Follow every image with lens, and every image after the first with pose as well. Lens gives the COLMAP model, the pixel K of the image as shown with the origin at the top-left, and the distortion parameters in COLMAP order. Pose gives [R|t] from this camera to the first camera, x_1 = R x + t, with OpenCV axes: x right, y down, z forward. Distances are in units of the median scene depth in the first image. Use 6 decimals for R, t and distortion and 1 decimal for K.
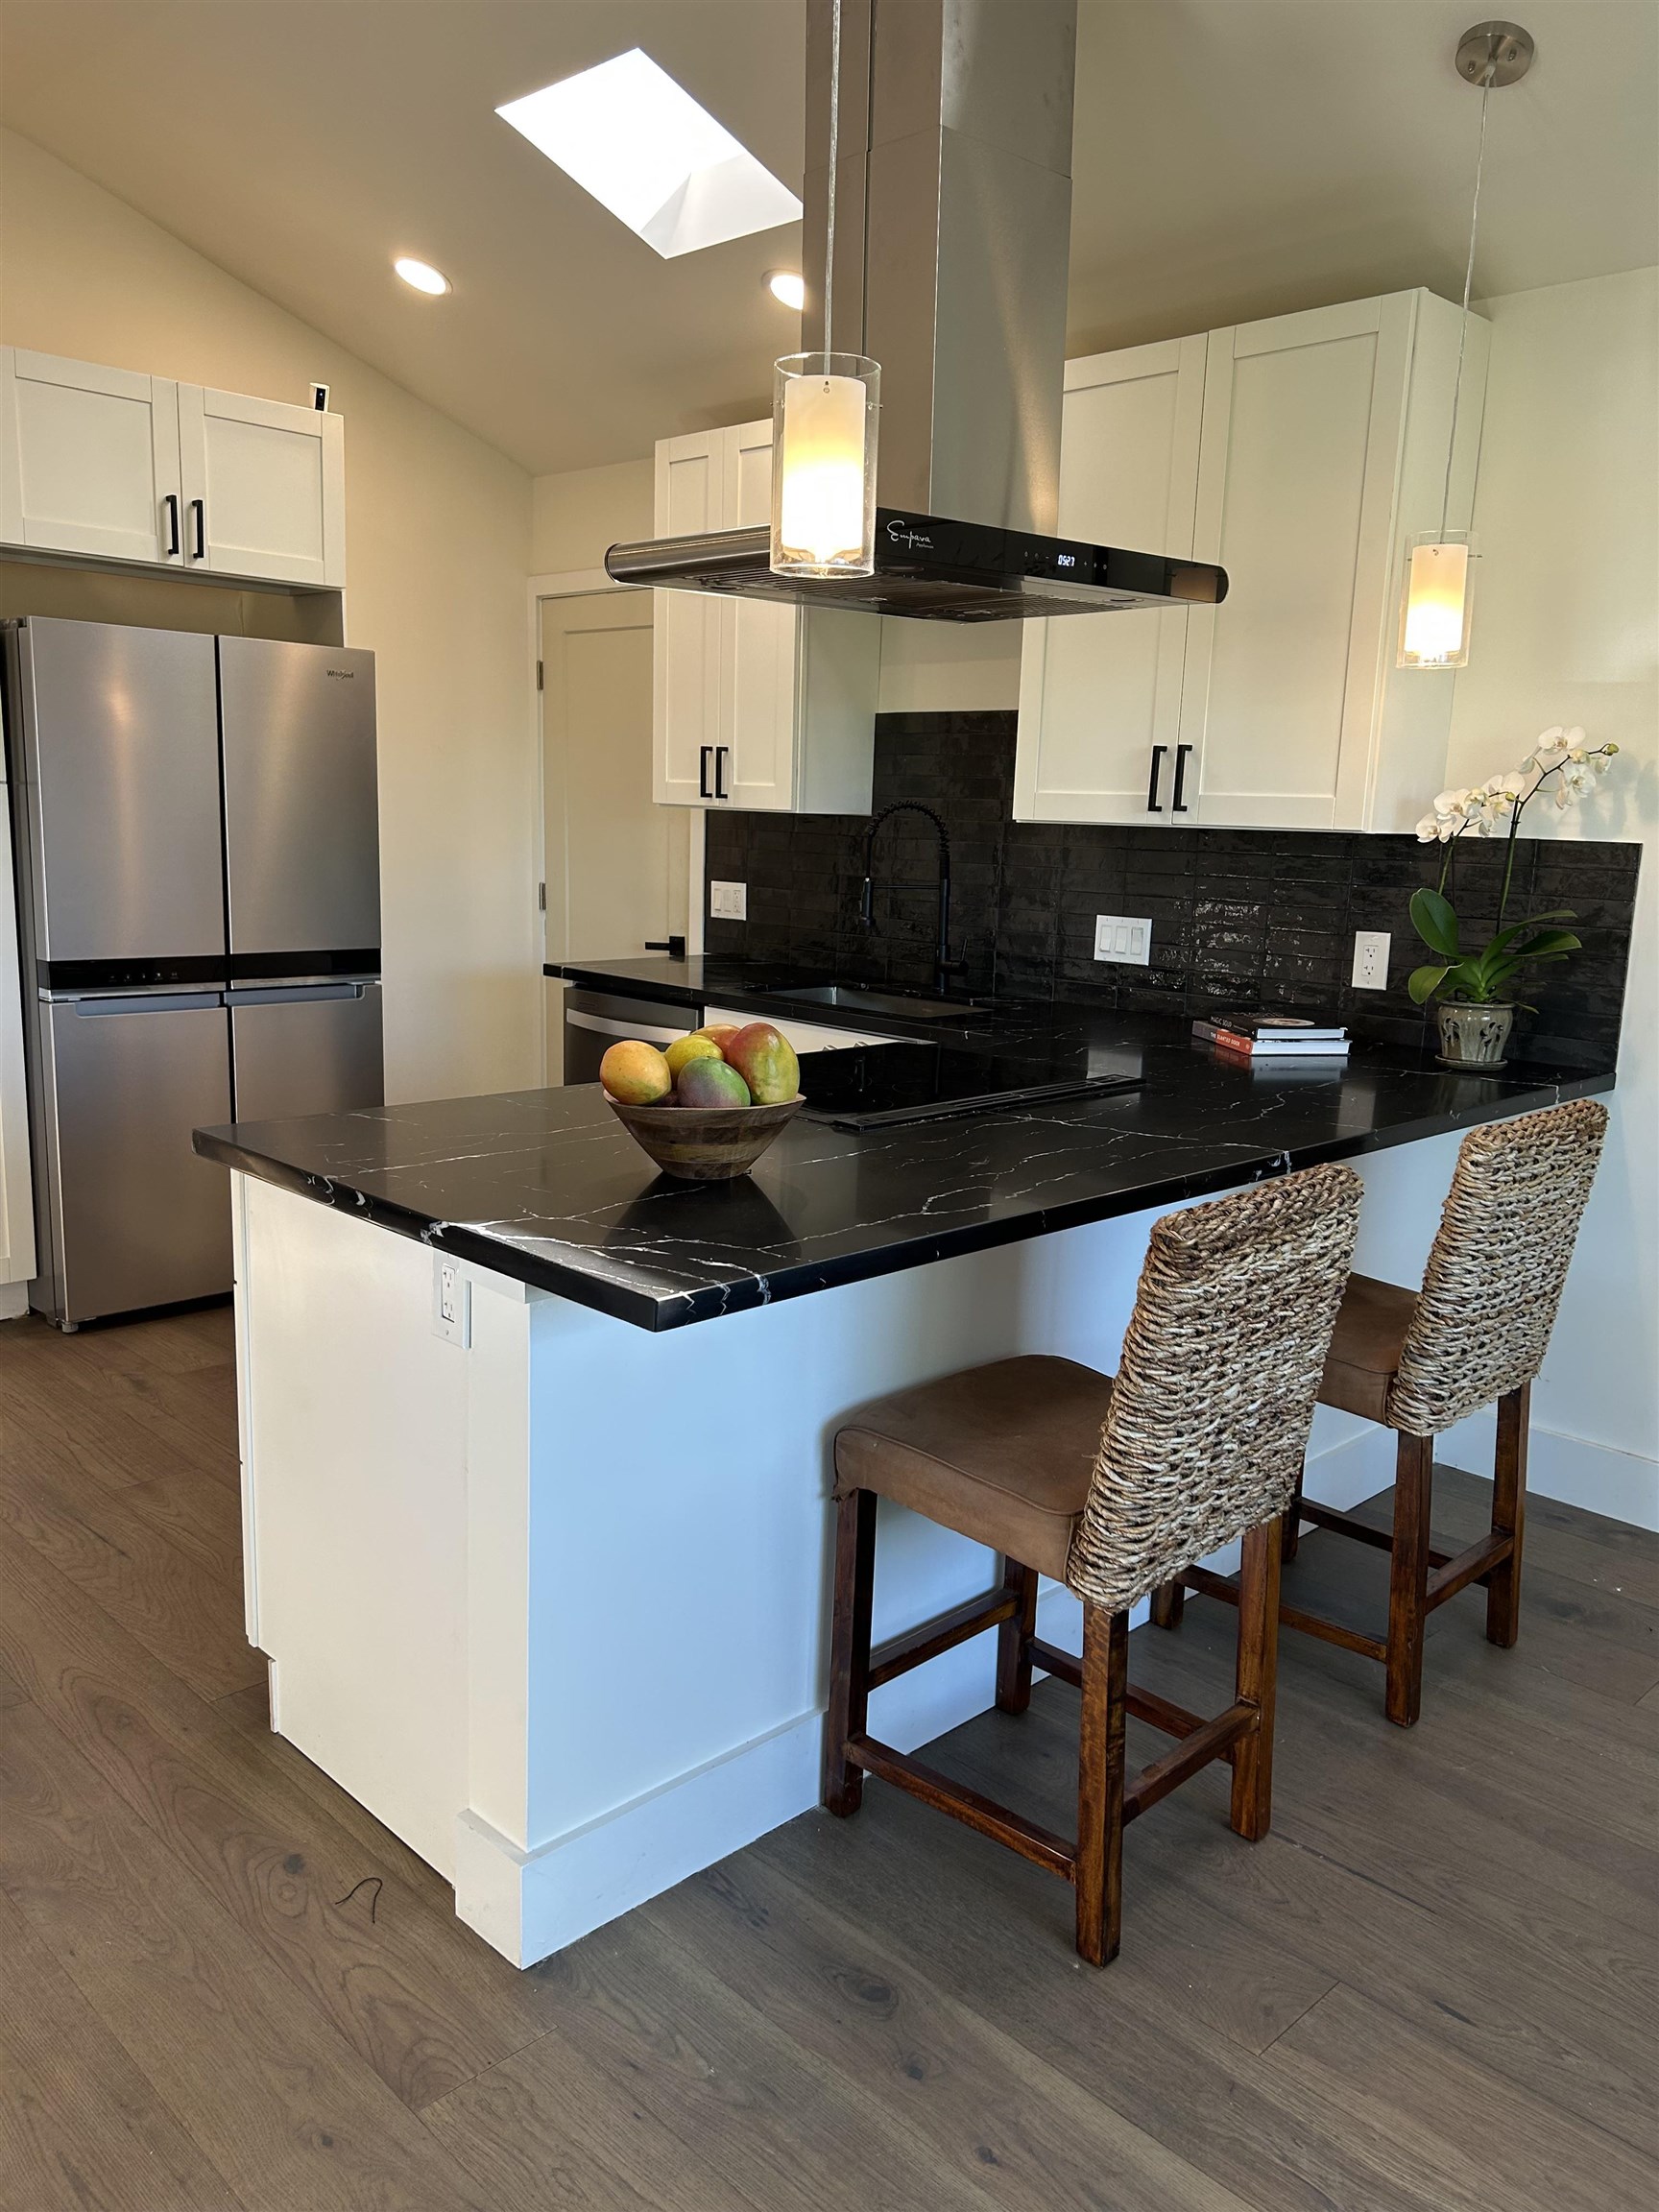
lens RADIAL K [[1656.9, 0, 829.5], [0, 1656.9, 1106.0], [0, 0, 1]] dist [0.006394, -0.040749]
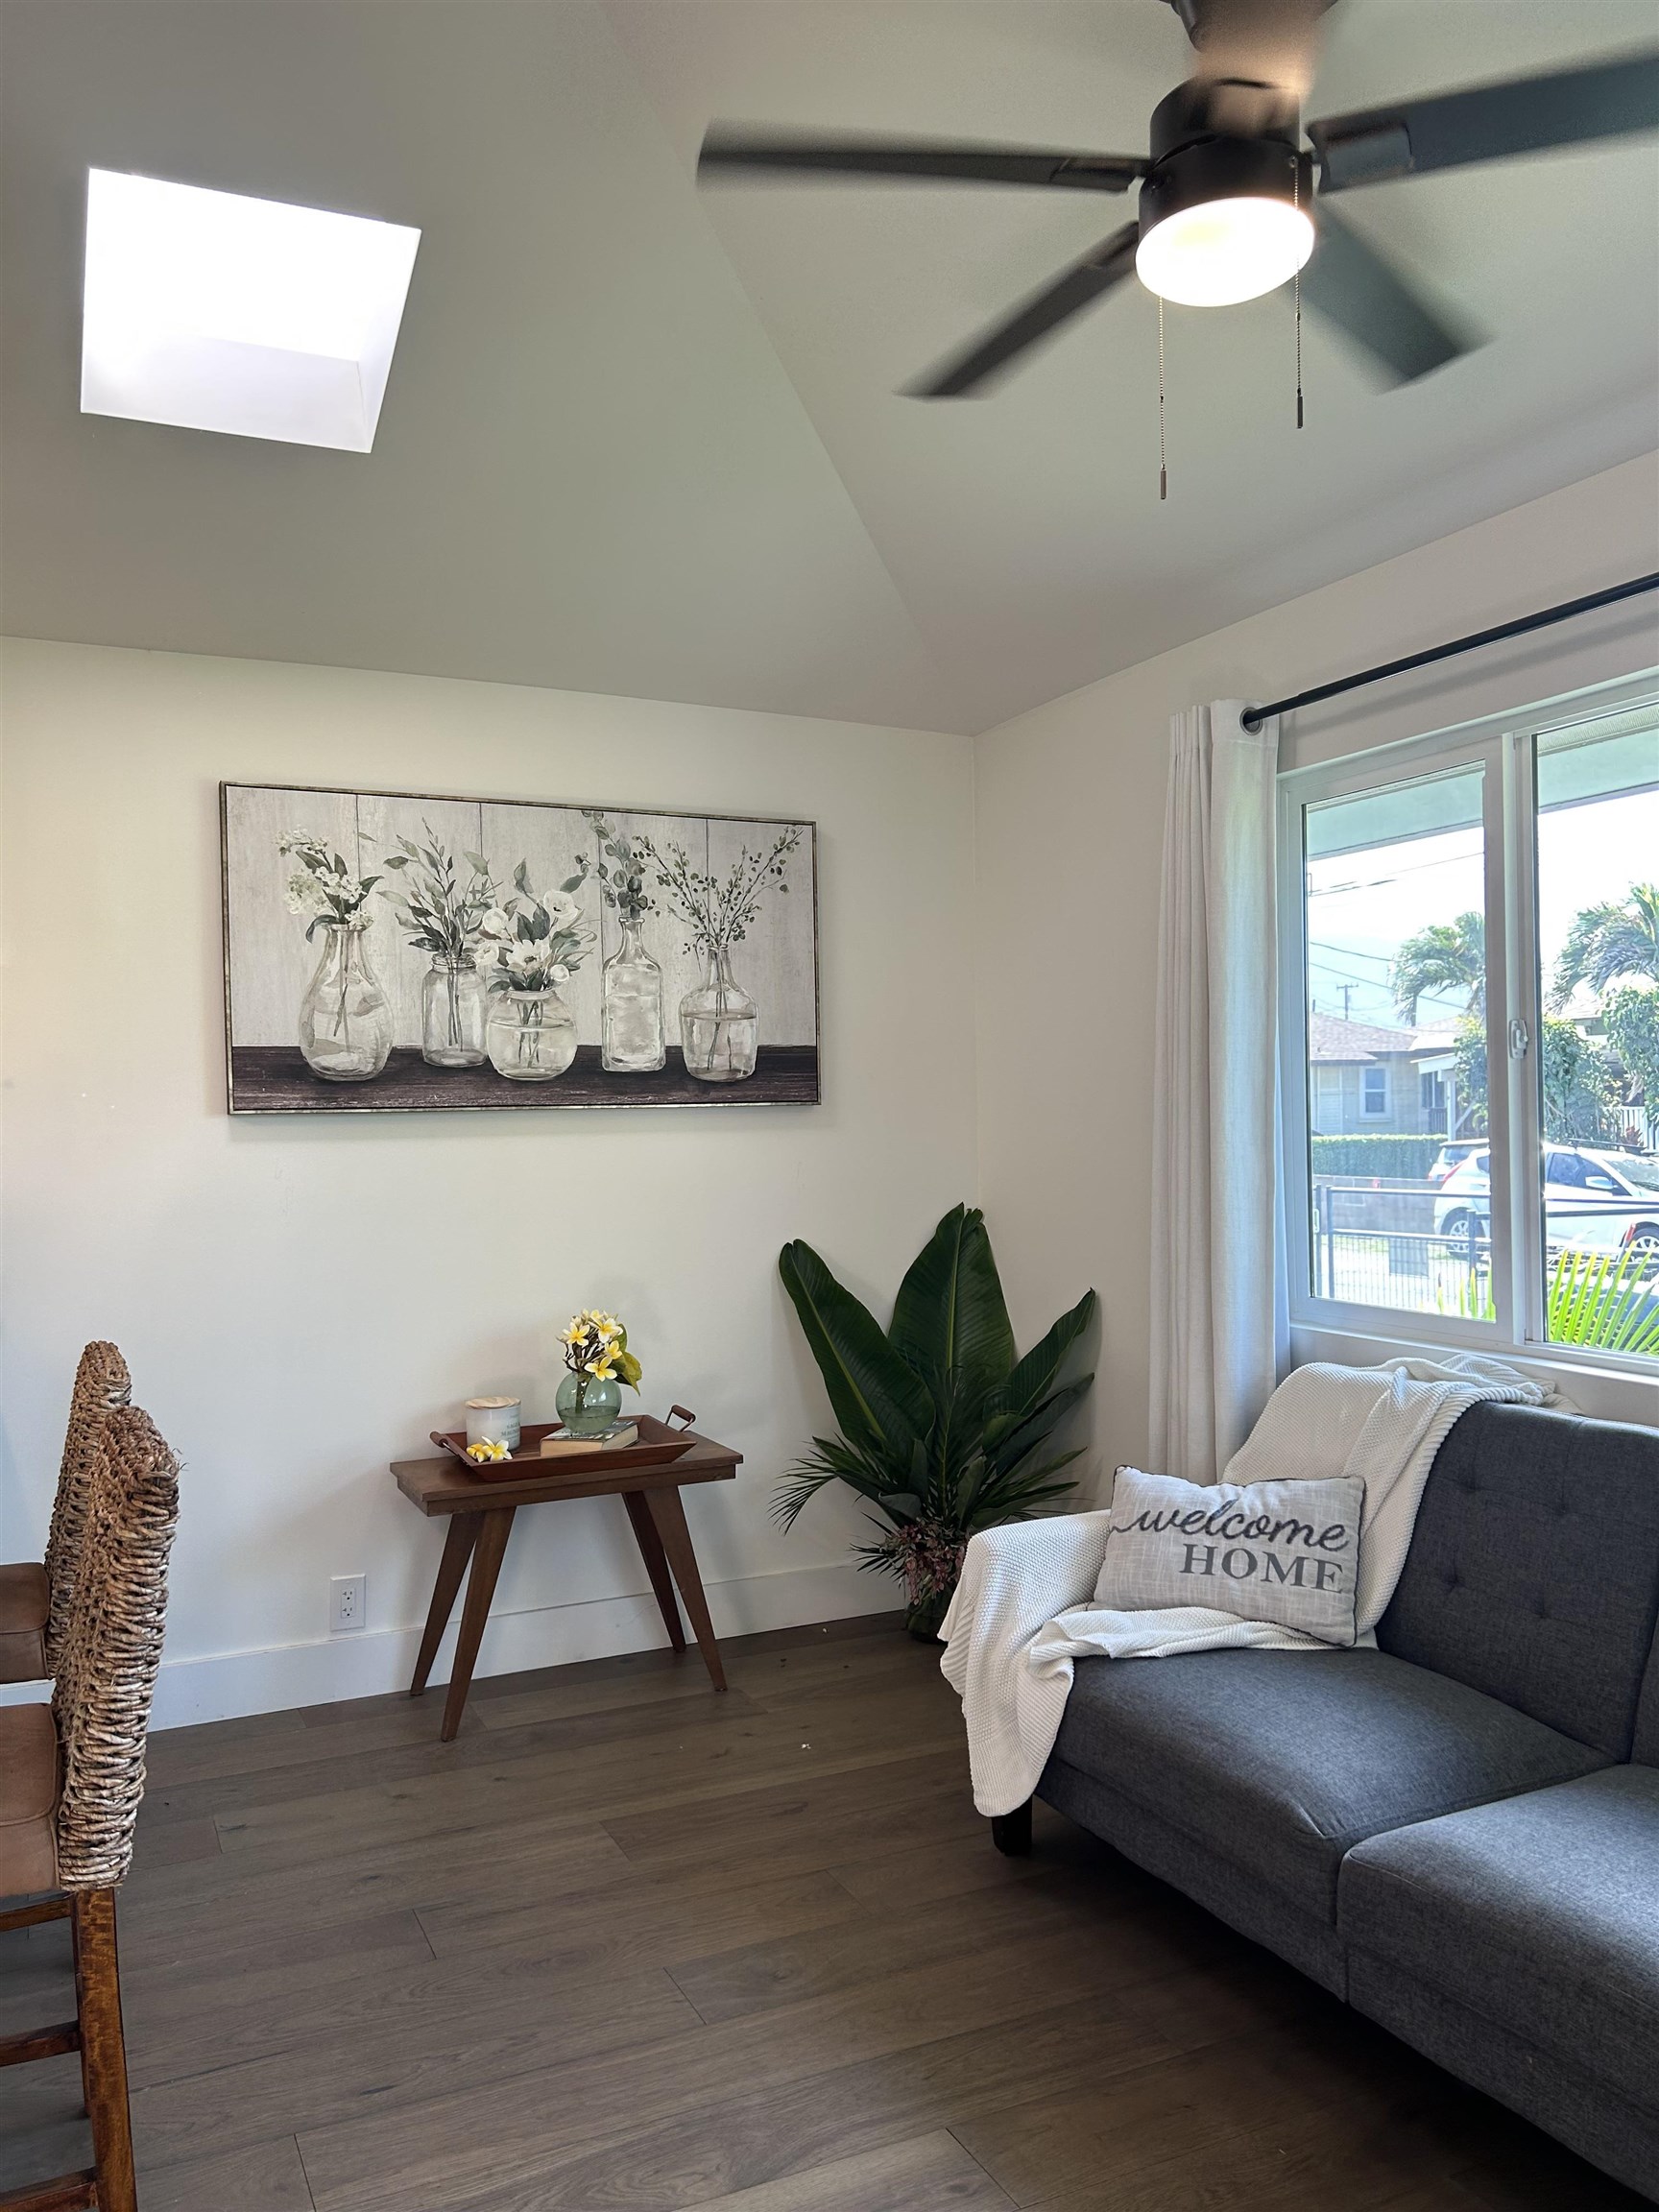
lens RADIAL K [[1656.9, 0, 829.5], [0, 1656.9, 1106.0], [0, 0, 1]] dist [0.006394, -0.040749]
pose [[0.298655, -0.035138, 0.953714, -0.643786], [0.206663, 0.977992, -0.028684, -0.033910], [-0.931716, 0.205664, 0.299344, 0.217042]]
